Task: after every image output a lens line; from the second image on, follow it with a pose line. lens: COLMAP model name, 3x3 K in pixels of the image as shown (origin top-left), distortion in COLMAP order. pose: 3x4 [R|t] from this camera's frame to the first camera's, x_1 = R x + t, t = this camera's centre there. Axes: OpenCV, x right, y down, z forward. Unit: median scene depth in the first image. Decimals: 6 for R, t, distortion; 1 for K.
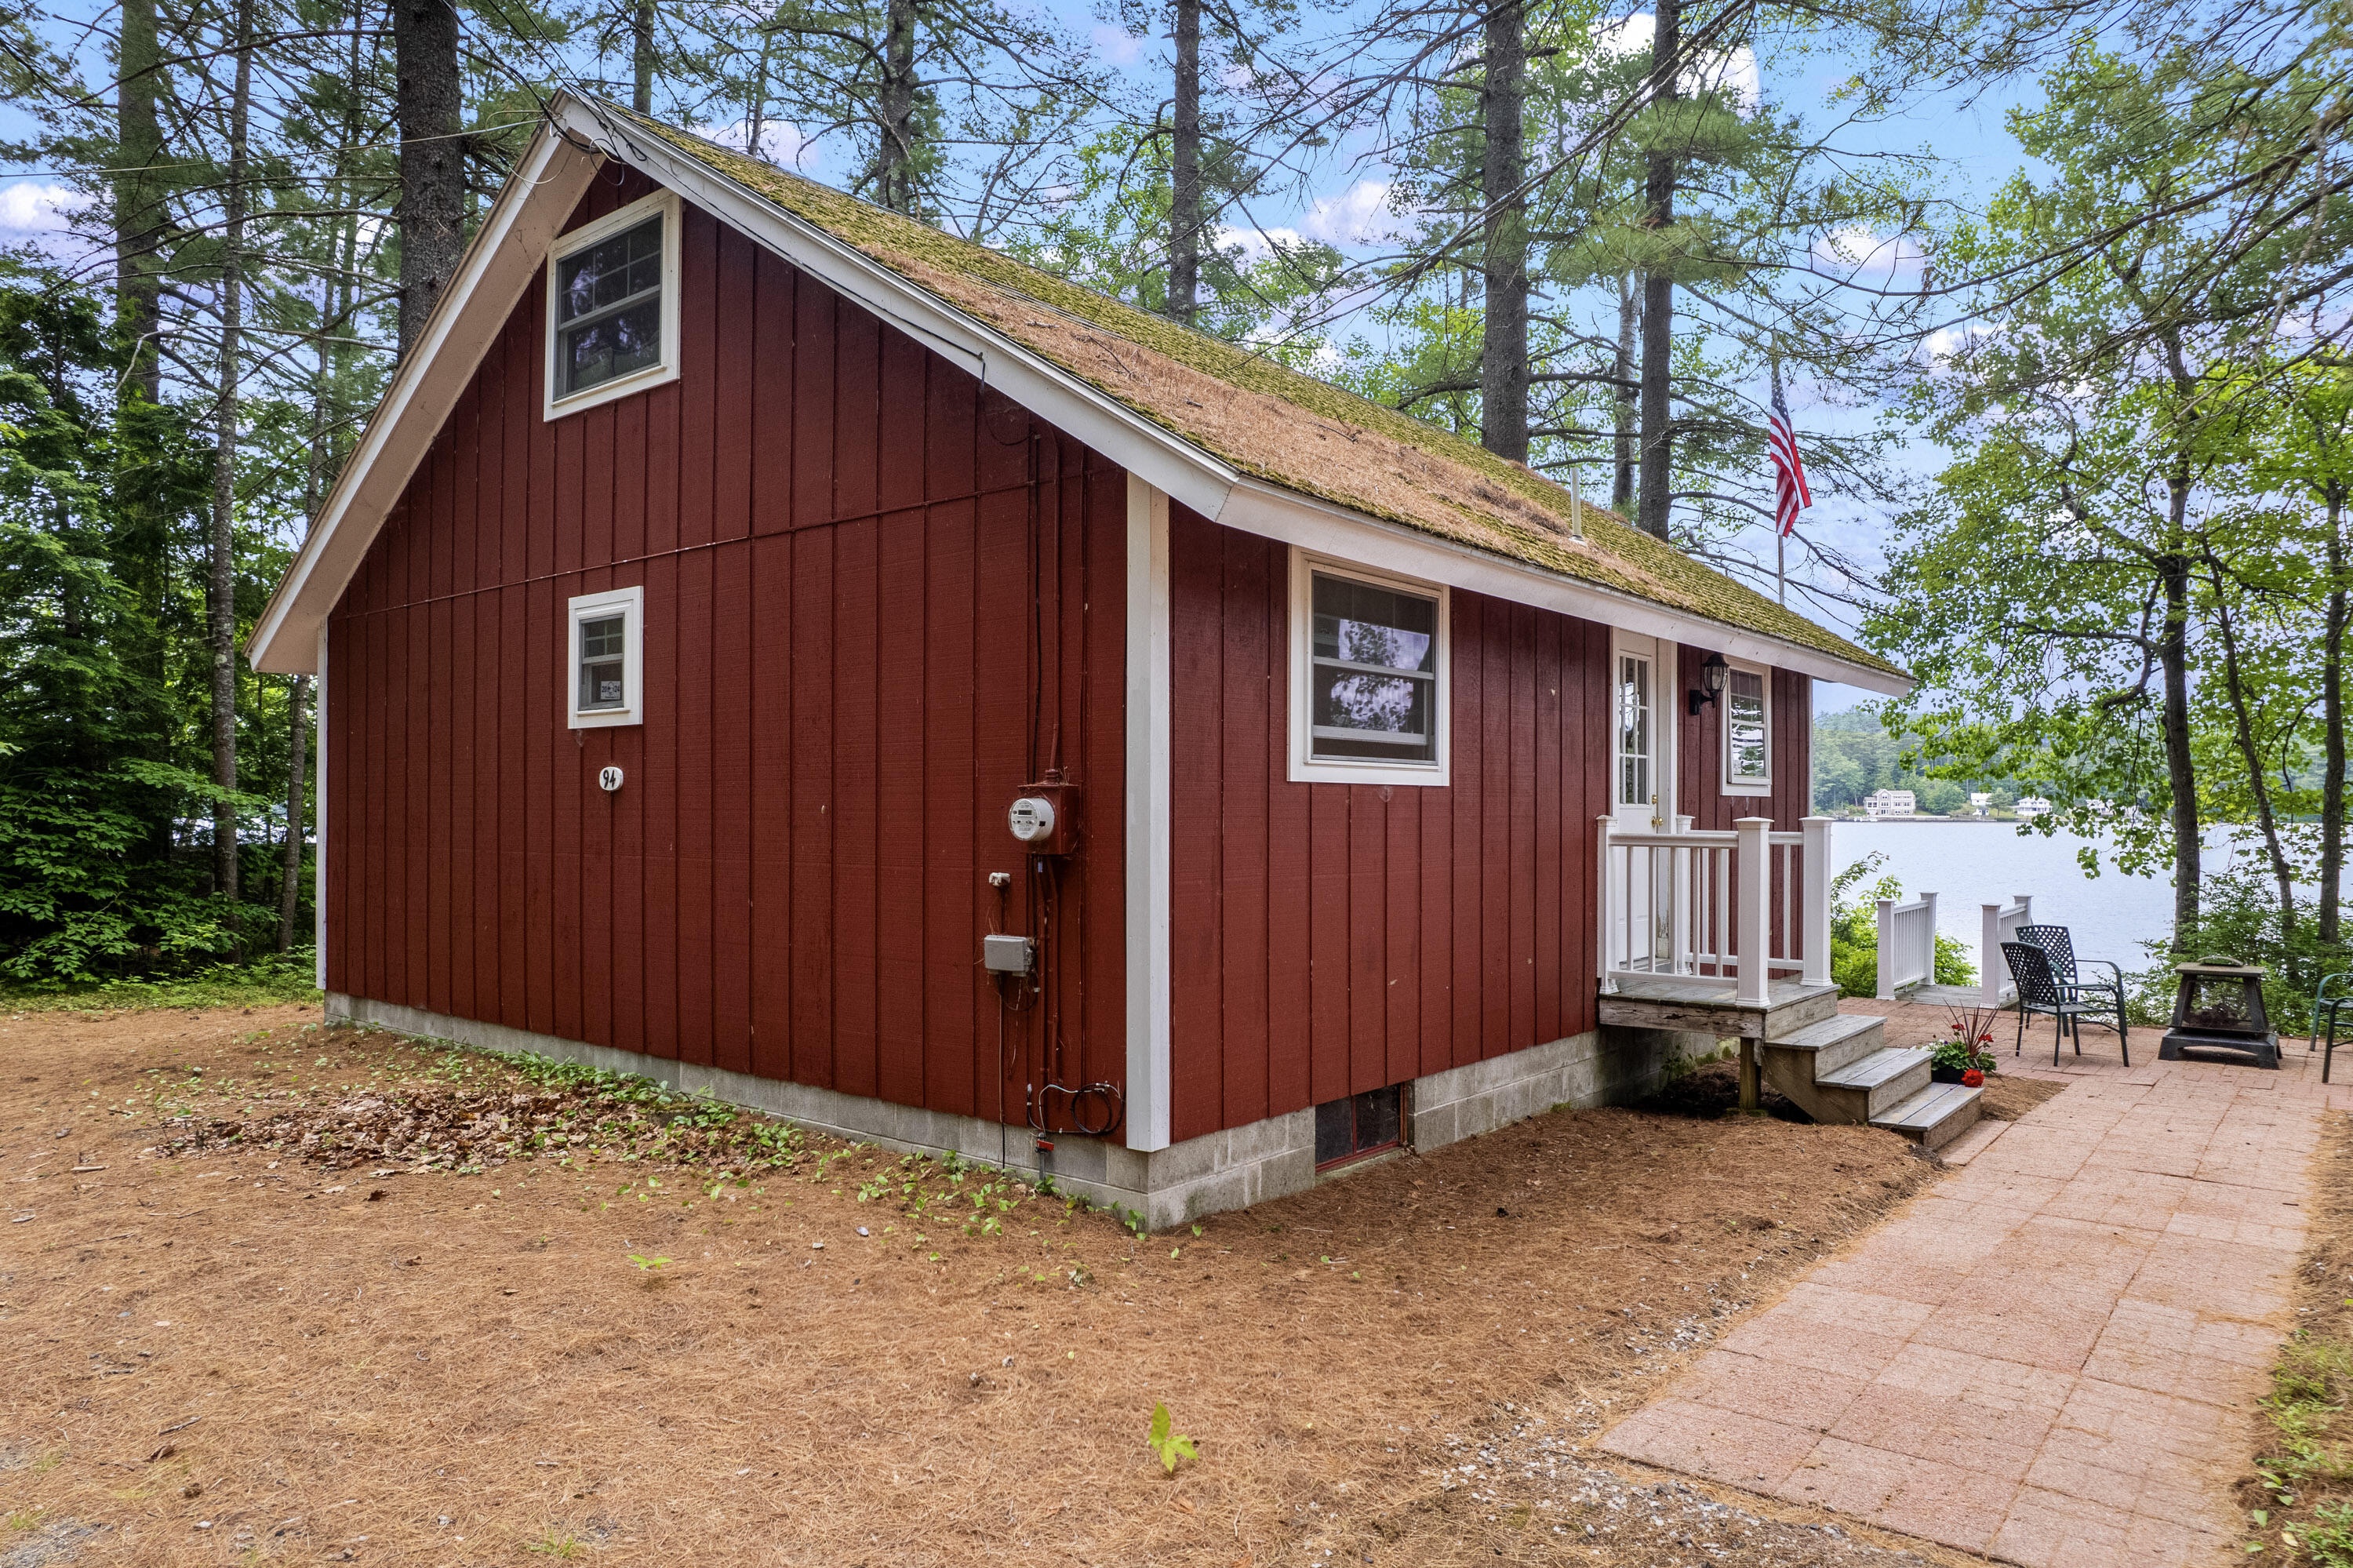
lens RADIAL K [[1500.7, 0, 1195.9], [0, 1500.7, 788.8], [0, 0, 1]] dist [-0.075326, 0.064480]
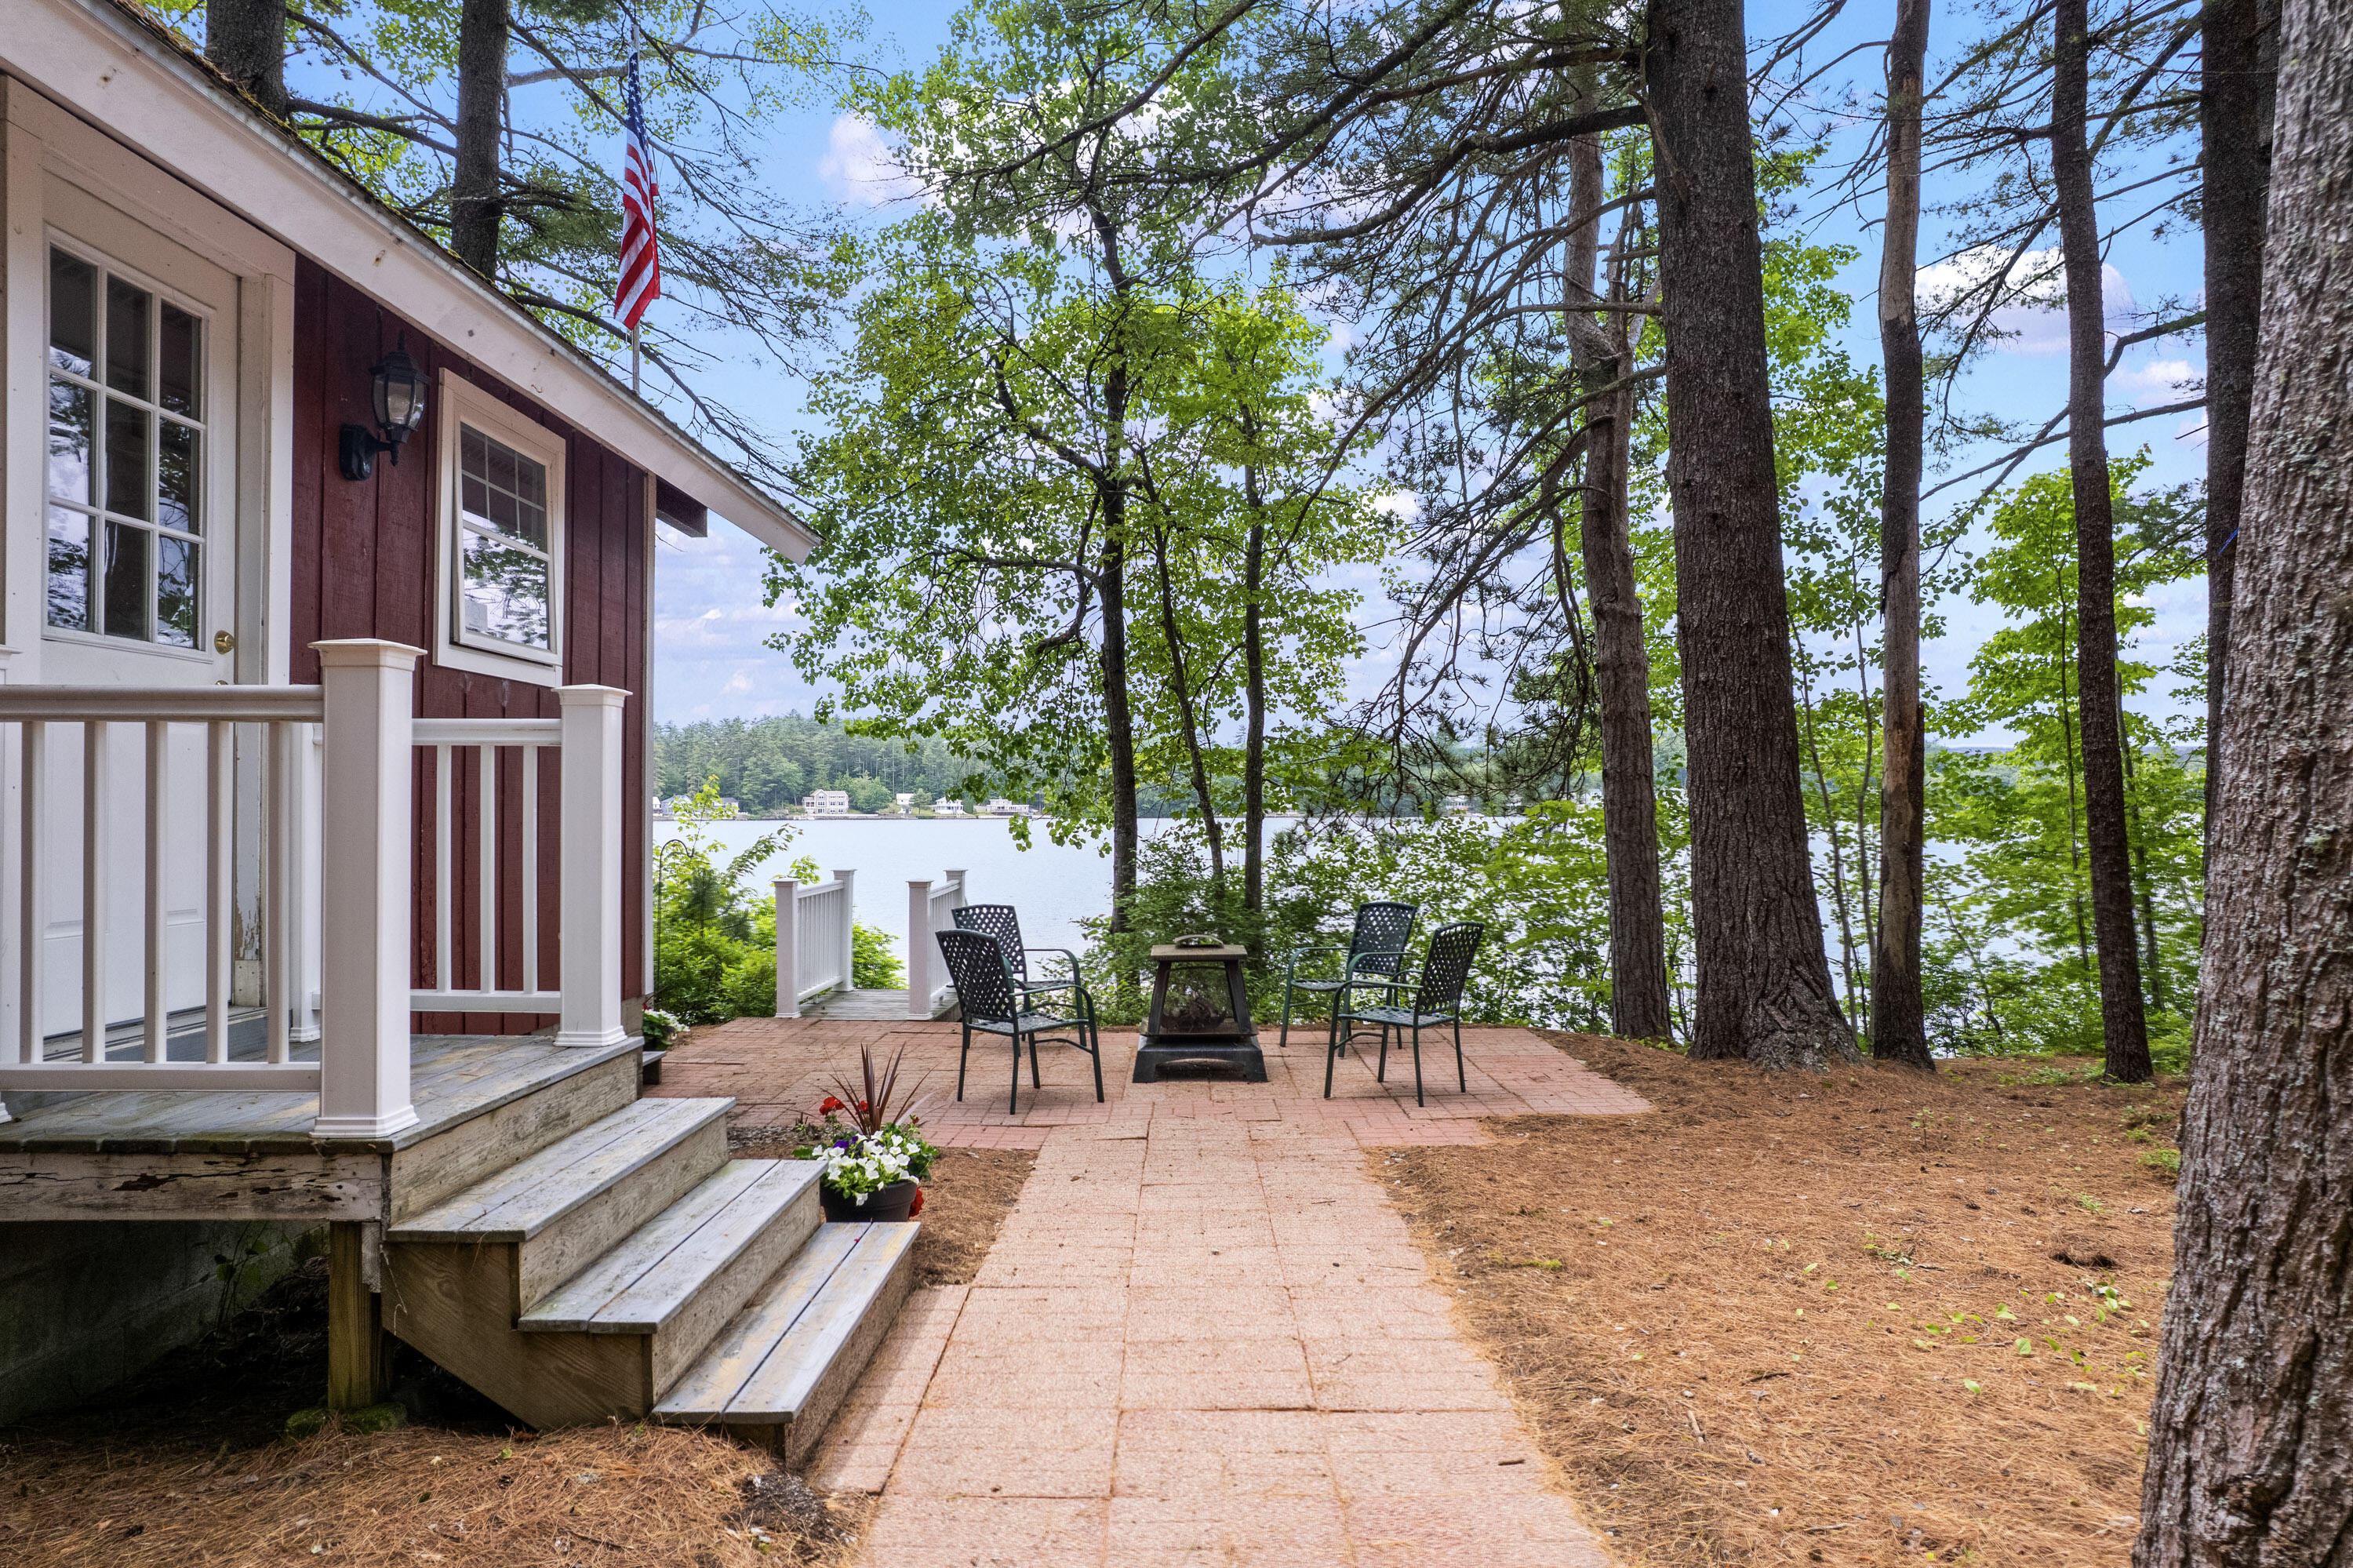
lens RADIAL K [[1500.7, 0, 1195.9], [0, 1500.7, 788.8], [0, 0, 1]] dist [-0.075326, 0.064480]
pose [[0.777228, 0.003783, 0.629207, 0.142955], [-0.003295, 0.999993, -0.001943, 0.027449], [-0.629210, -0.000563, 0.777235, 0.270552]]
